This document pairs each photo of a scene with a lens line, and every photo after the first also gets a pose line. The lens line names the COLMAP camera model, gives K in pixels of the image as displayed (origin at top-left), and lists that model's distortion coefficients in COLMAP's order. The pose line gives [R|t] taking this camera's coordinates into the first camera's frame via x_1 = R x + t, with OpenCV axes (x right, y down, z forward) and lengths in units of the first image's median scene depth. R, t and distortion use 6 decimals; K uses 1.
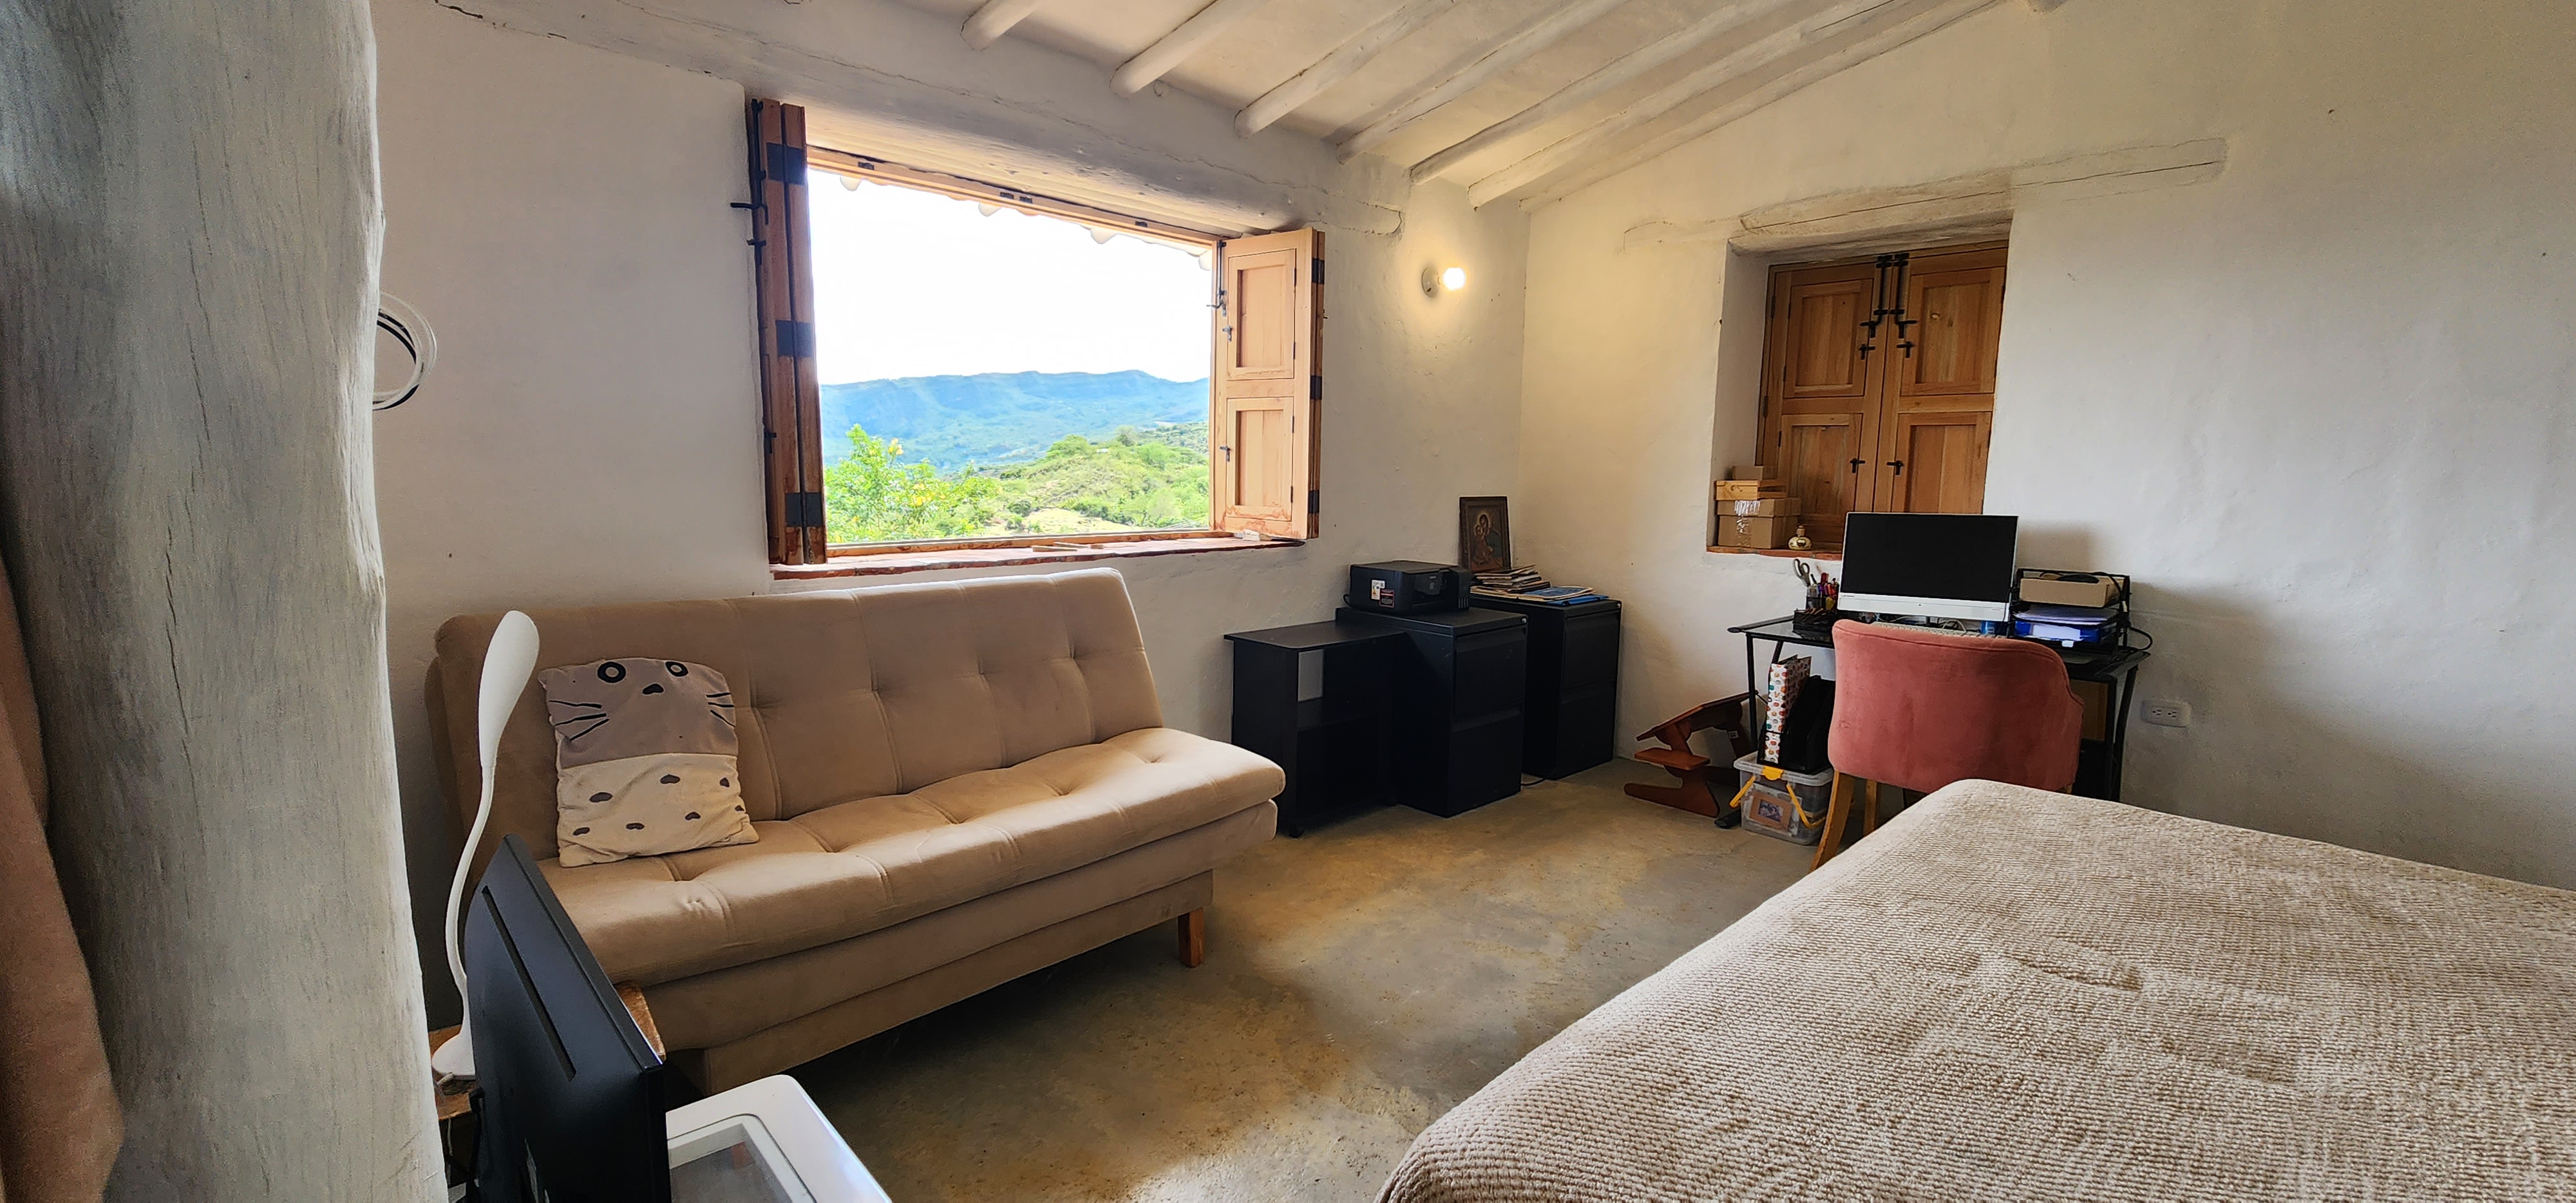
lens RADIAL K [[1063.2, 0, 1288.0], [0, 1063.2, 601.5], [0, 0, 1]] dist [-0.003058, -0.000245]
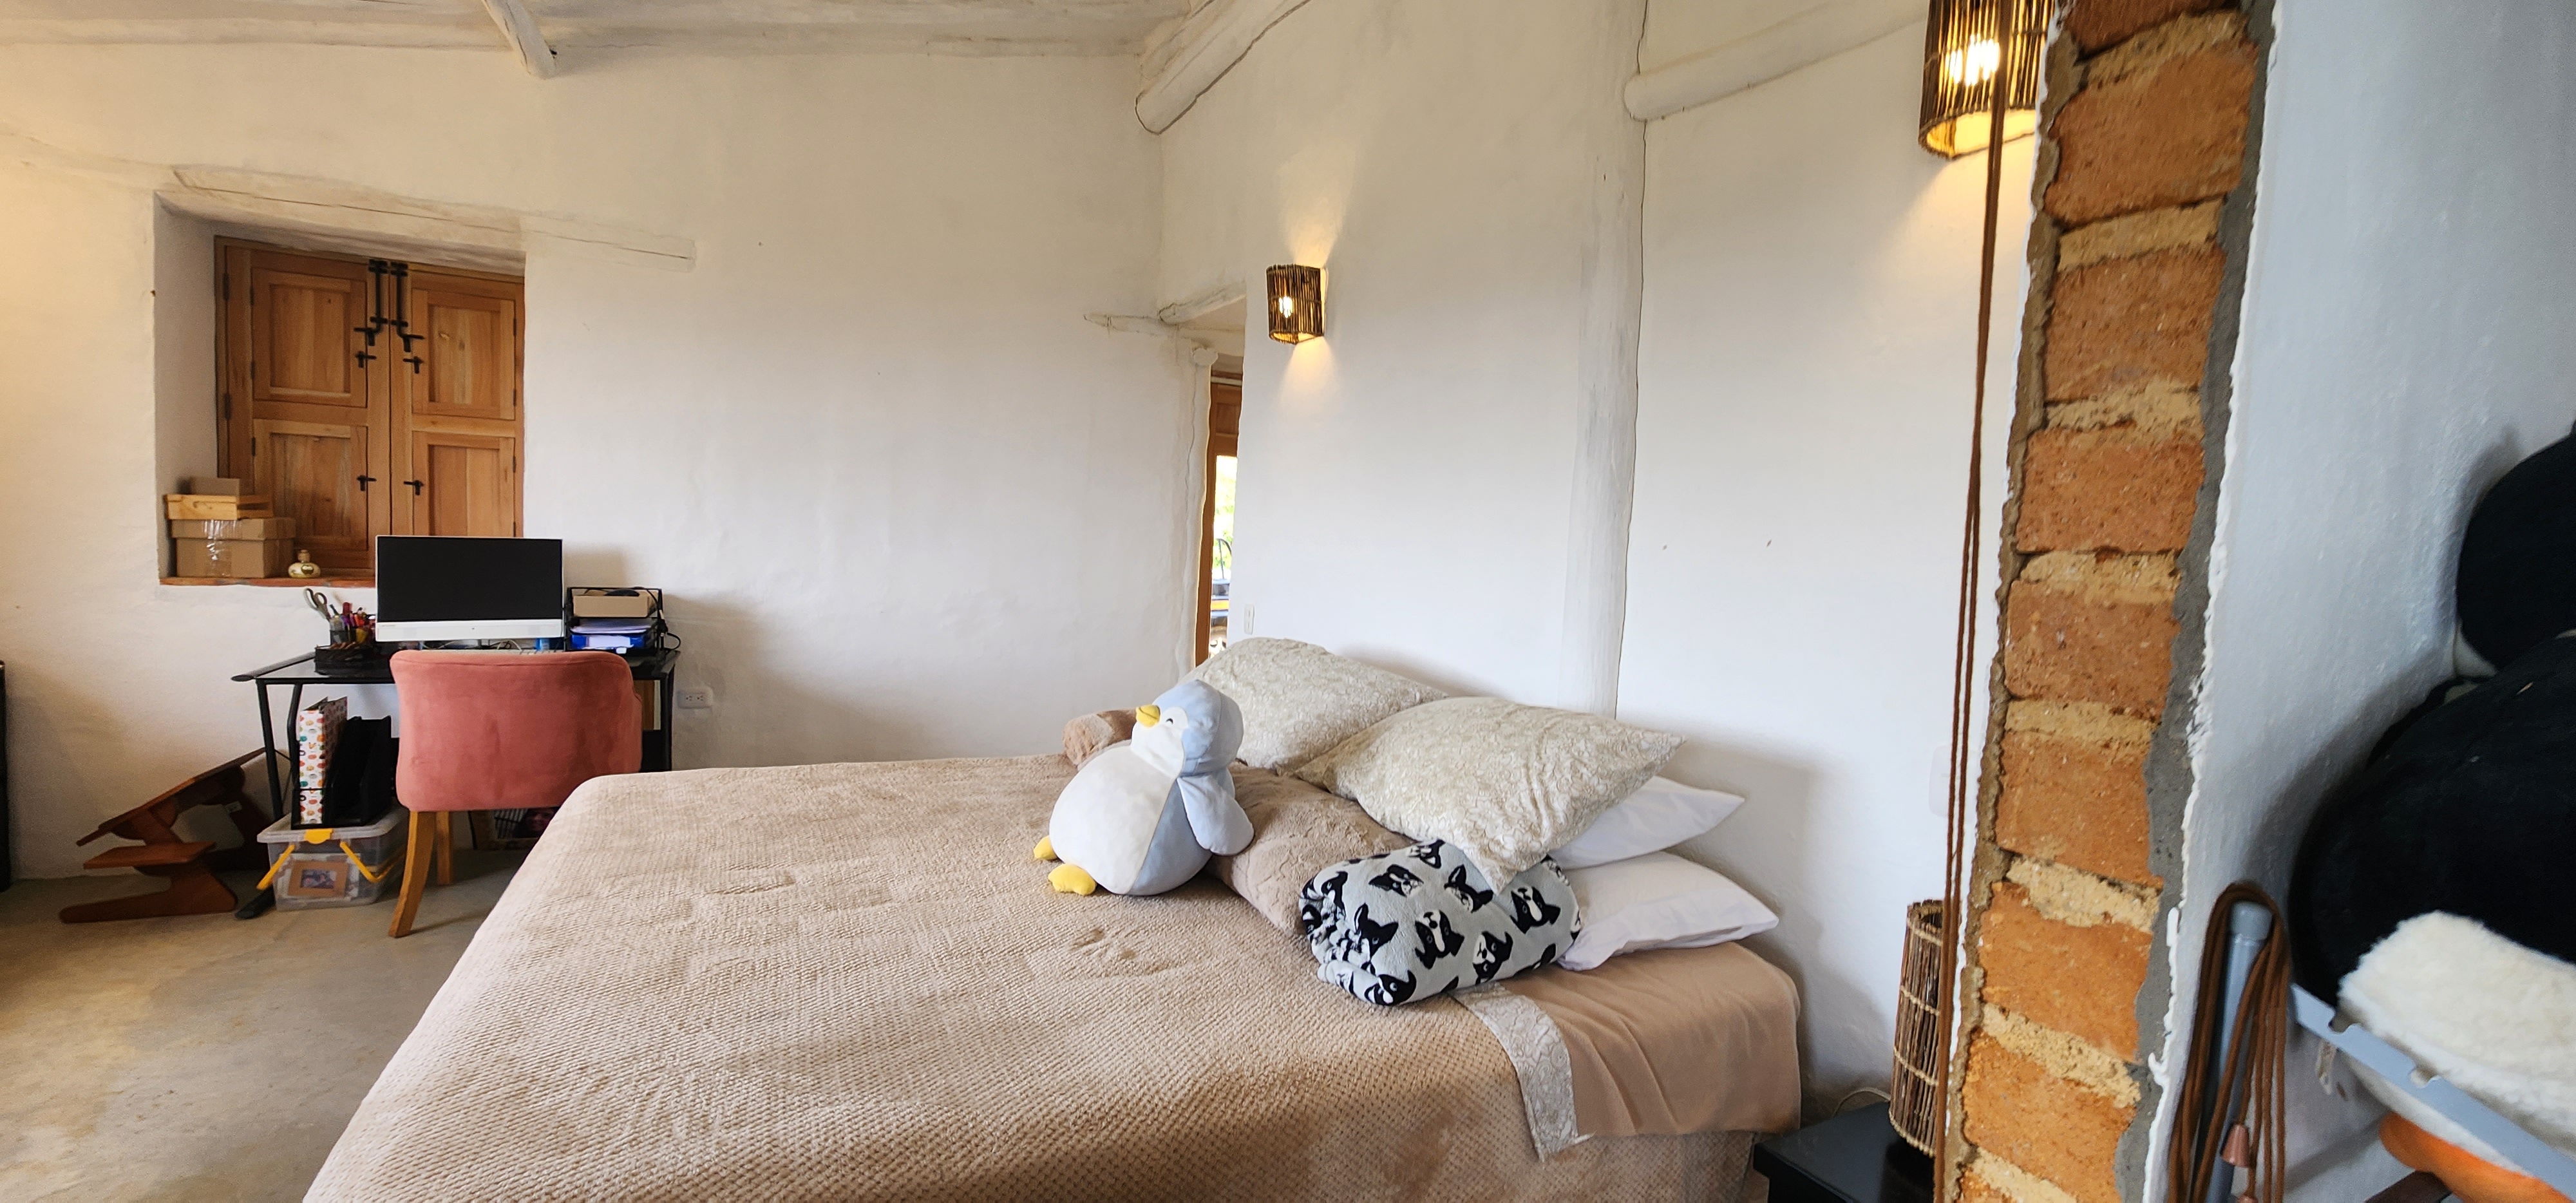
lens RADIAL K [[1063.2, 0, 1288.0], [0, 1063.2, 601.5], [0, 0, 1]] dist [-0.003058, -0.000245]
pose [[0.293366, -0.062384, 0.953963, -0.125671], [0.074260, 0.996341, 0.042318, -0.007066], [-0.953112, 0.058426, 0.296925, -0.025975]]
